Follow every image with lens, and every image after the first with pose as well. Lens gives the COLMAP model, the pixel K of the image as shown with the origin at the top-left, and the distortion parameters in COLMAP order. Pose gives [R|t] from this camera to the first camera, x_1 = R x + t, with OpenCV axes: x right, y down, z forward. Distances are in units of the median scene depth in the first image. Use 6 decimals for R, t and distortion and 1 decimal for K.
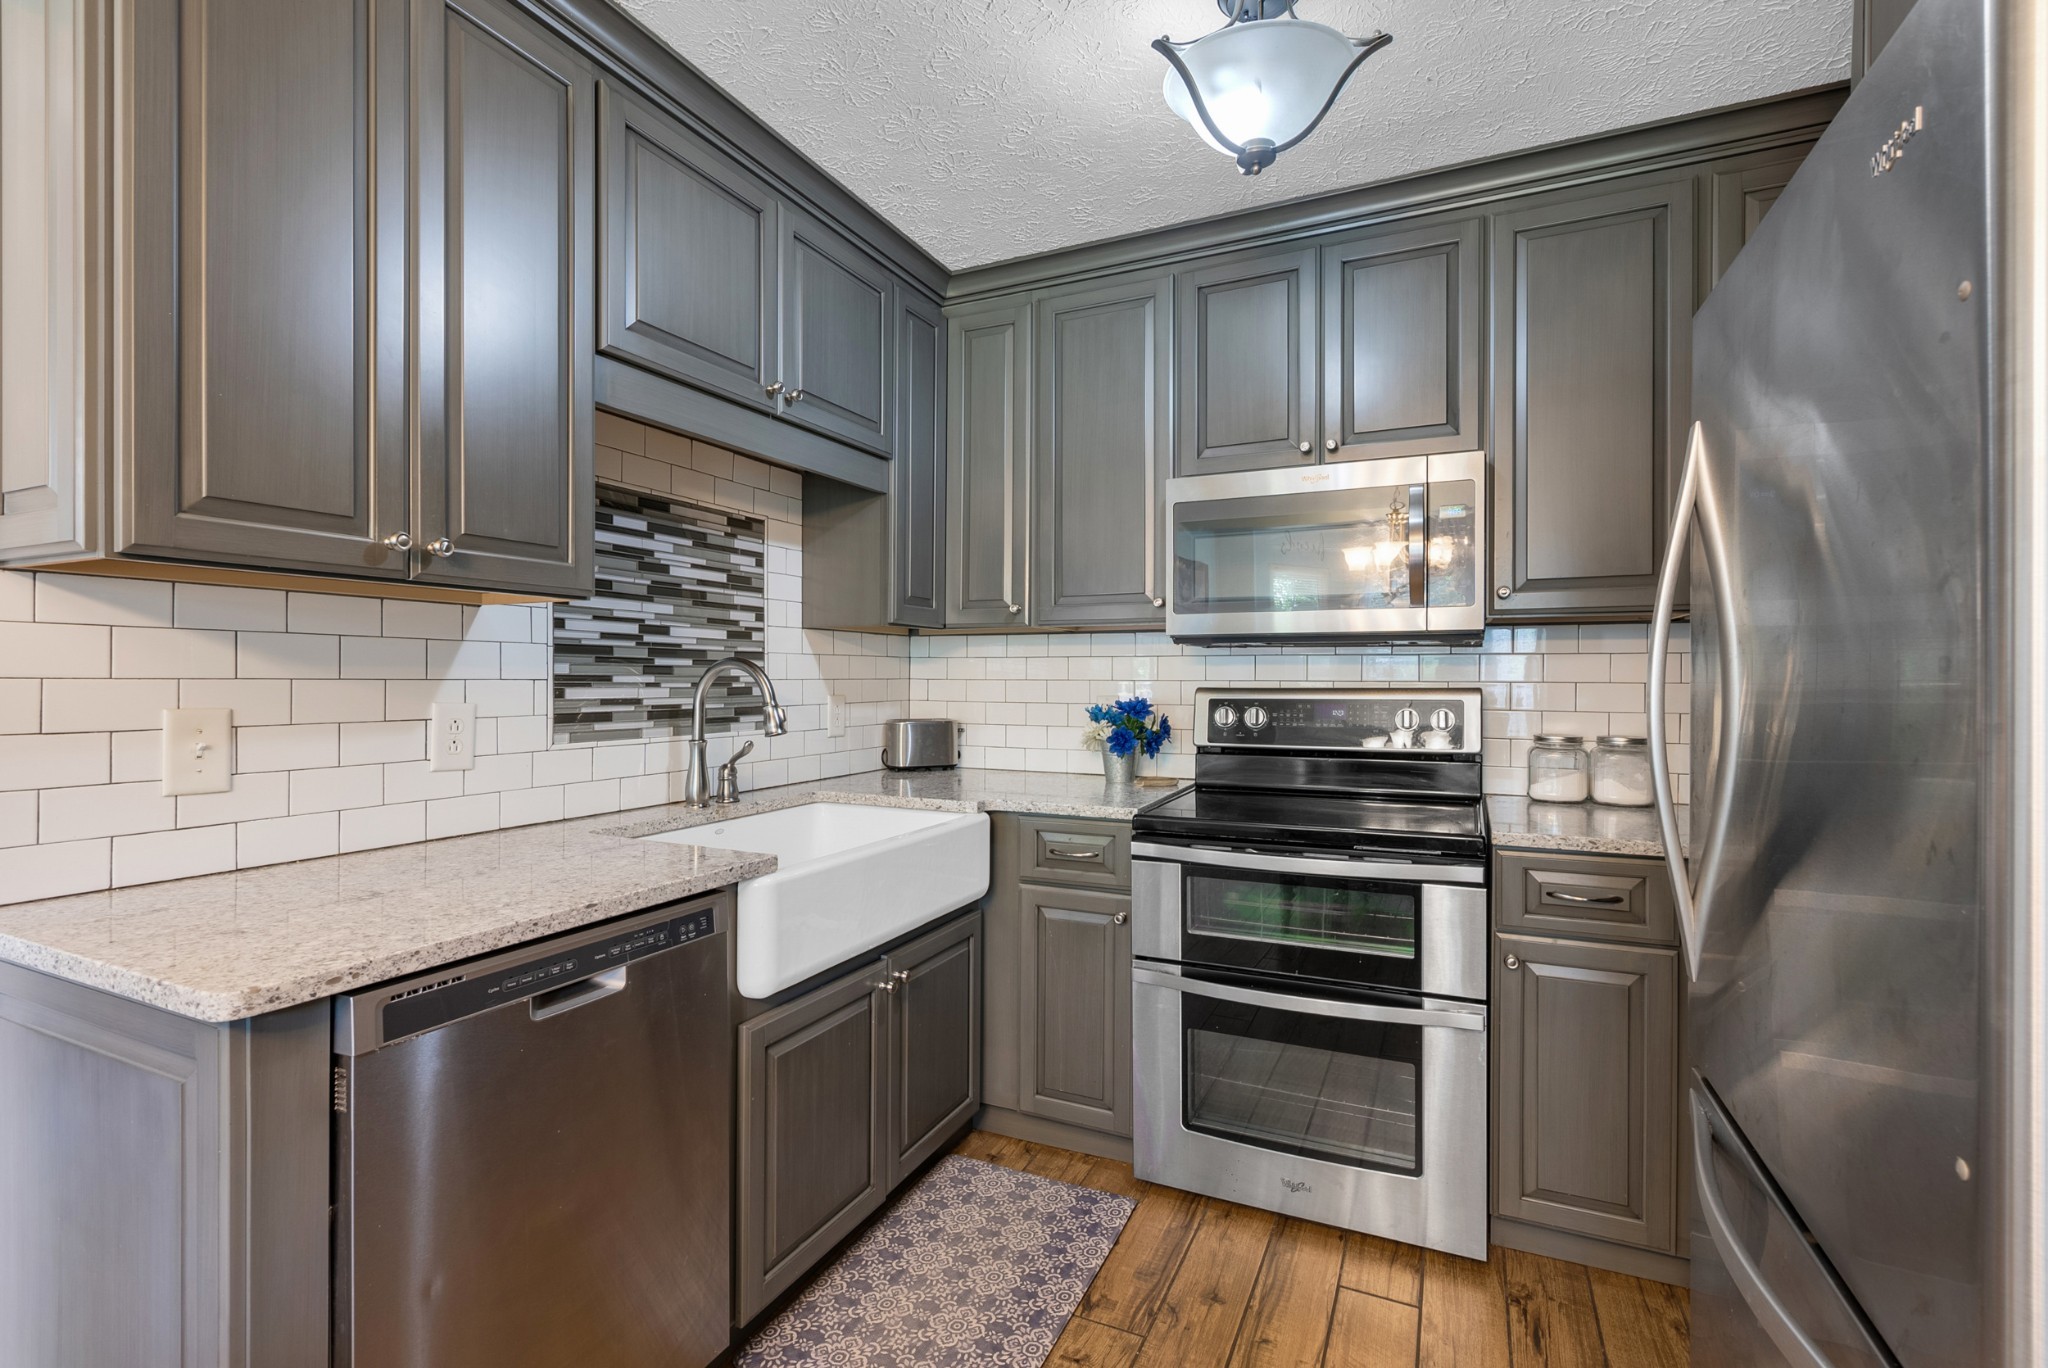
lens RADIAL K [[934.5, 0, 1022.8], [0, 934.5, 679.4], [0, 0, 1]] dist [-0.012174, 0.003096]
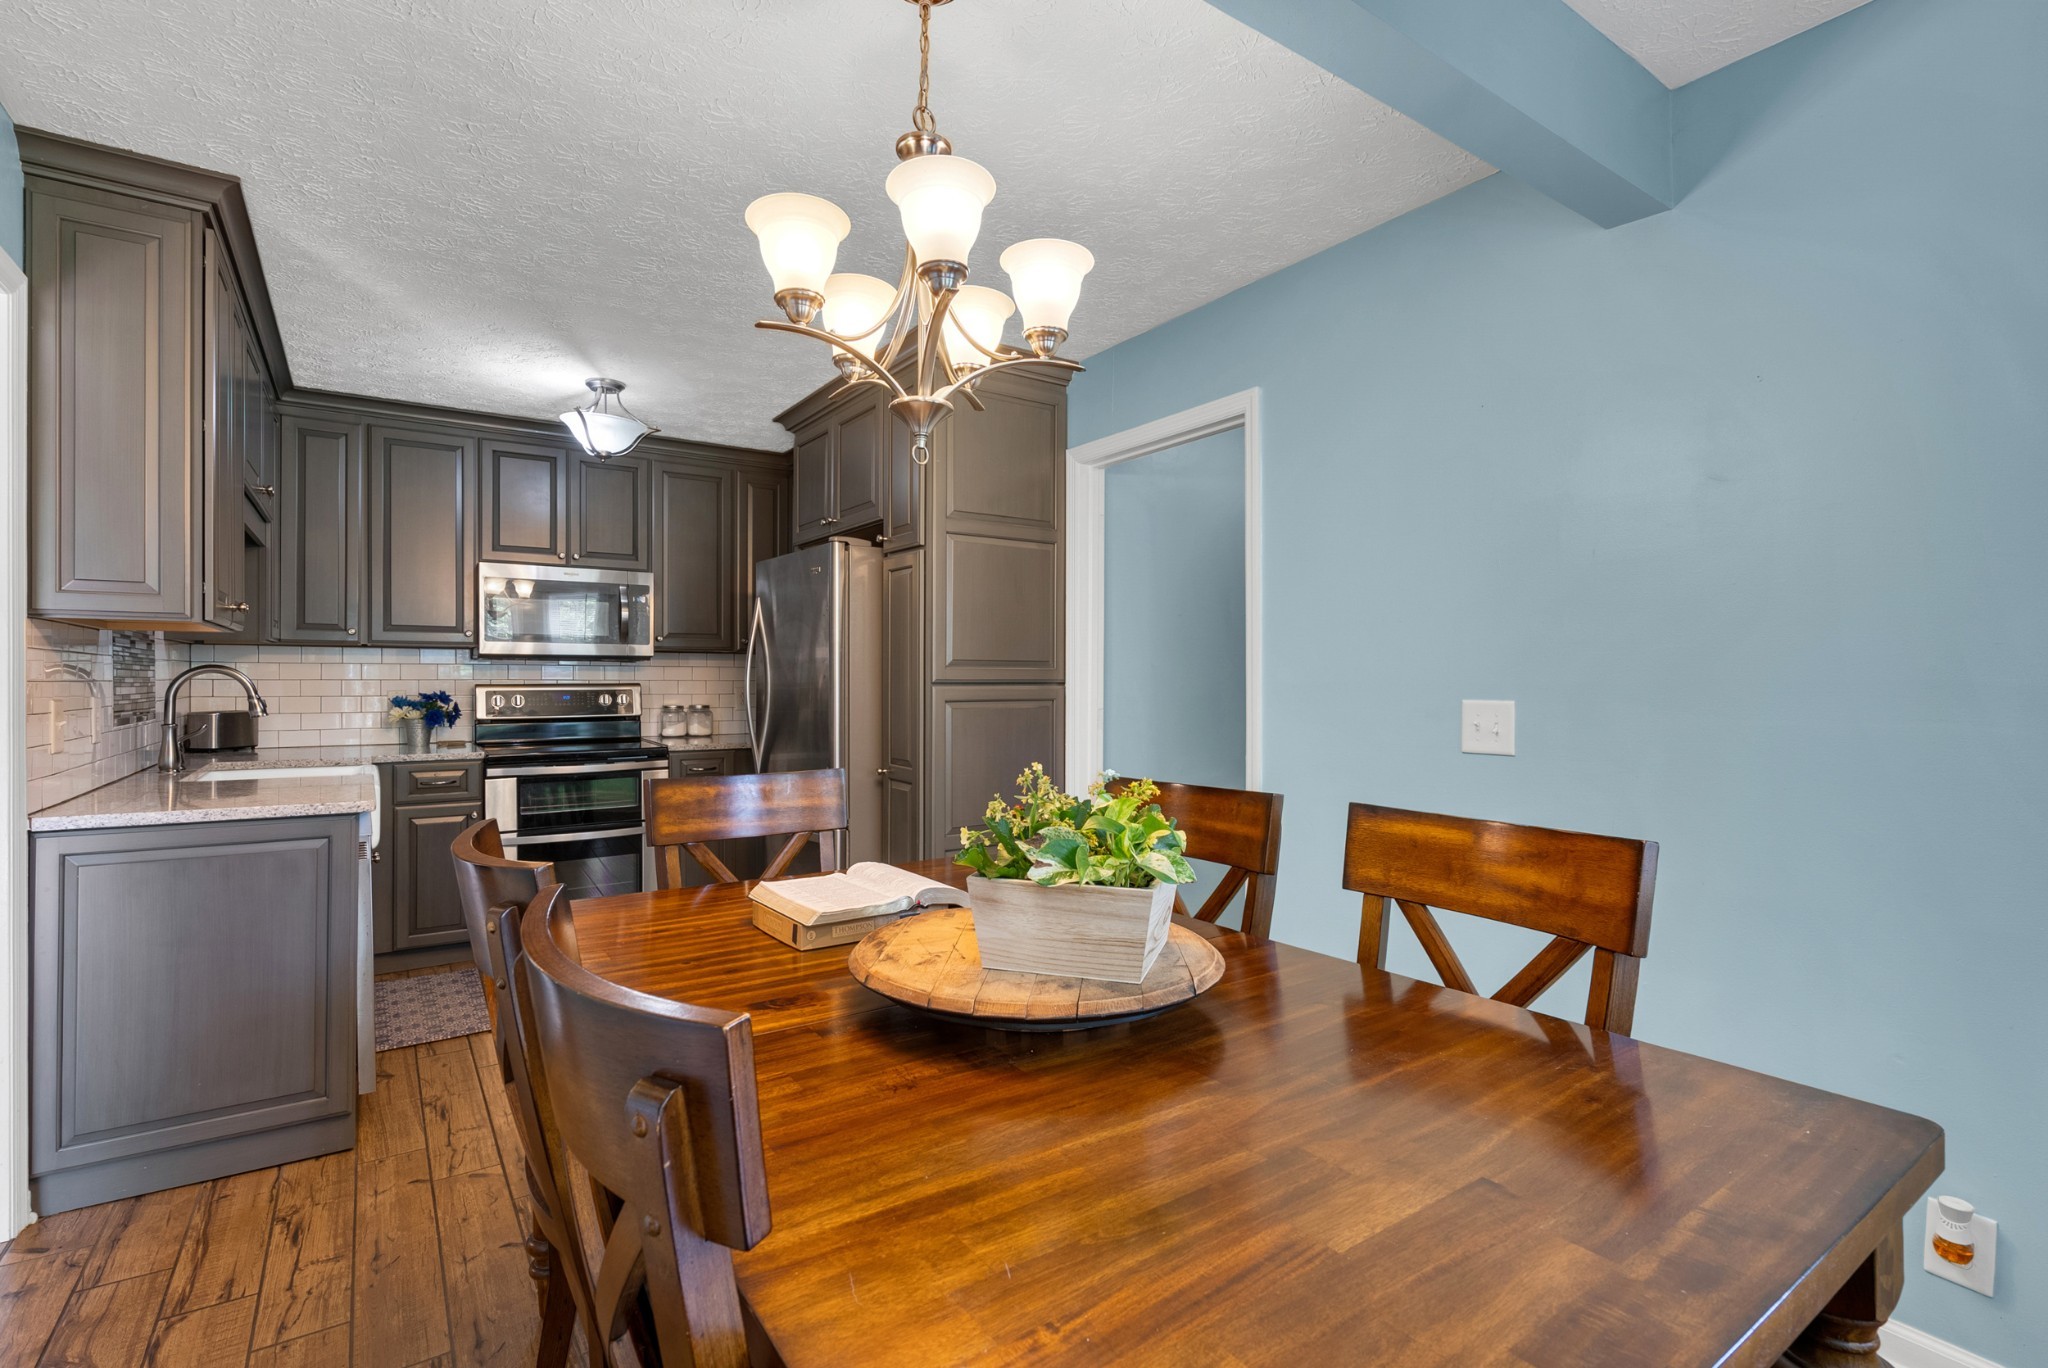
lens RADIAL K [[934.5, 0, 1020.0], [0, 934.5, 679.4], [0, 0, 1]] dist [-0.012174, 0.003096]
pose [[0.499439, -0.001932, 0.866347, -0.855278], [-0.001118, 0.999995, 0.002875, -0.006653], [-0.866348, -0.002405, 0.499434, -0.732463]]
